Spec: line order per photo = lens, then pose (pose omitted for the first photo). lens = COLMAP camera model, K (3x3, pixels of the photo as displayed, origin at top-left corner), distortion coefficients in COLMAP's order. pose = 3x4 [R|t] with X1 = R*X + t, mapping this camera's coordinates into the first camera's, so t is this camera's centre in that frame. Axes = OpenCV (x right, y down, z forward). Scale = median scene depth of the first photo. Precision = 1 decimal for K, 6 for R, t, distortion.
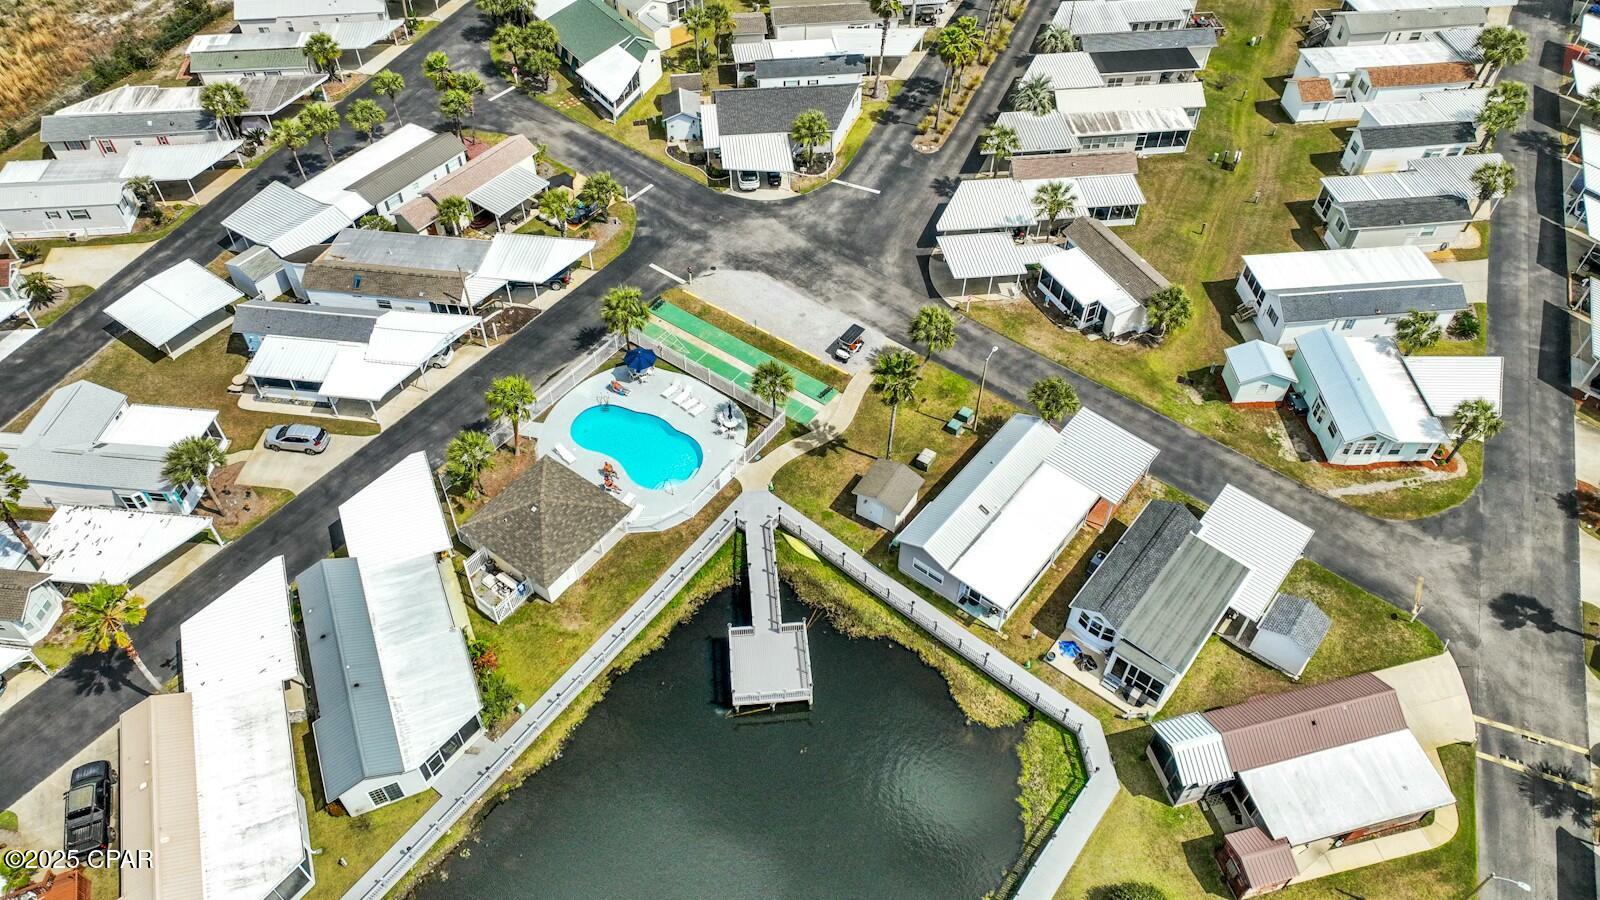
lens RADIAL K [[1110.4, 0, 796.9], [0, 1110.4, 453.8], [0, 0, 1]] dist [0.008237, 0.000807]
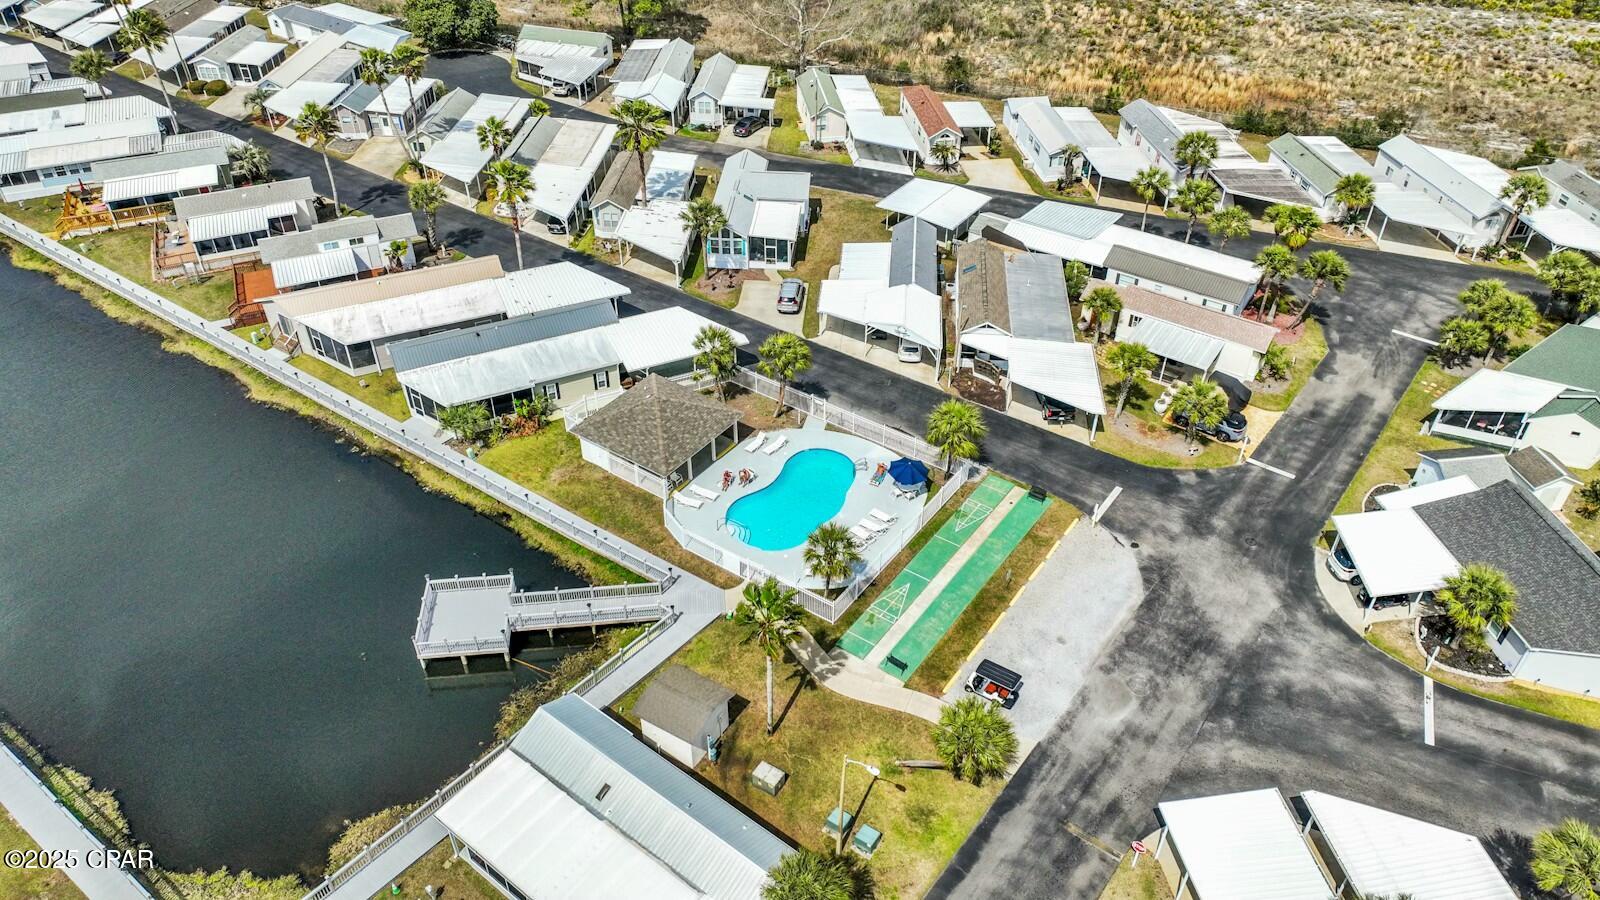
lens RADIAL K [[1110.4, 0, 796.9], [0, 1110.4, 453.8], [0, 0, 1]] dist [0.008237, 0.000807]
pose [[0.017574, 0.614113, -0.789022, 0.493775], [-0.750526, 0.529497, 0.395403, -0.353187], [0.660607, 0.585233, 0.470213, 0.550713]]
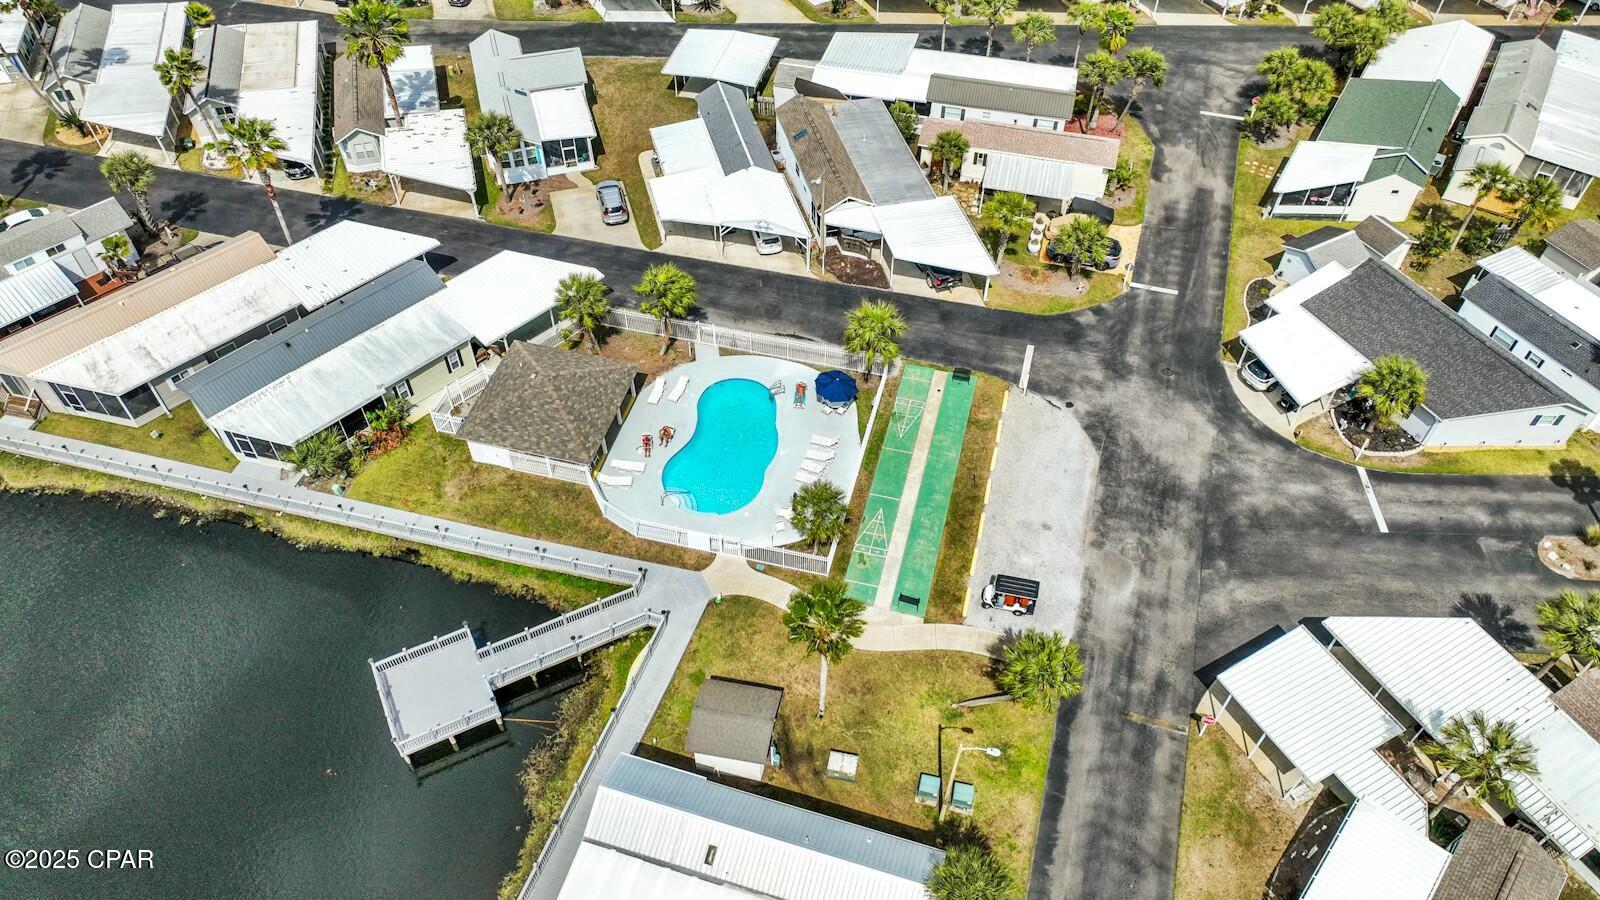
lens RADIAL K [[1110.4, 0, 796.9], [0, 1110.4, 453.8], [0, 0, 1]] dist [0.008237, 0.000807]
pose [[0.369970, 0.696877, -0.614398, 0.353919], [-0.694637, 0.646645, 0.315167, -0.278757], [0.616930, 0.310181, 0.723316, 0.437206]]
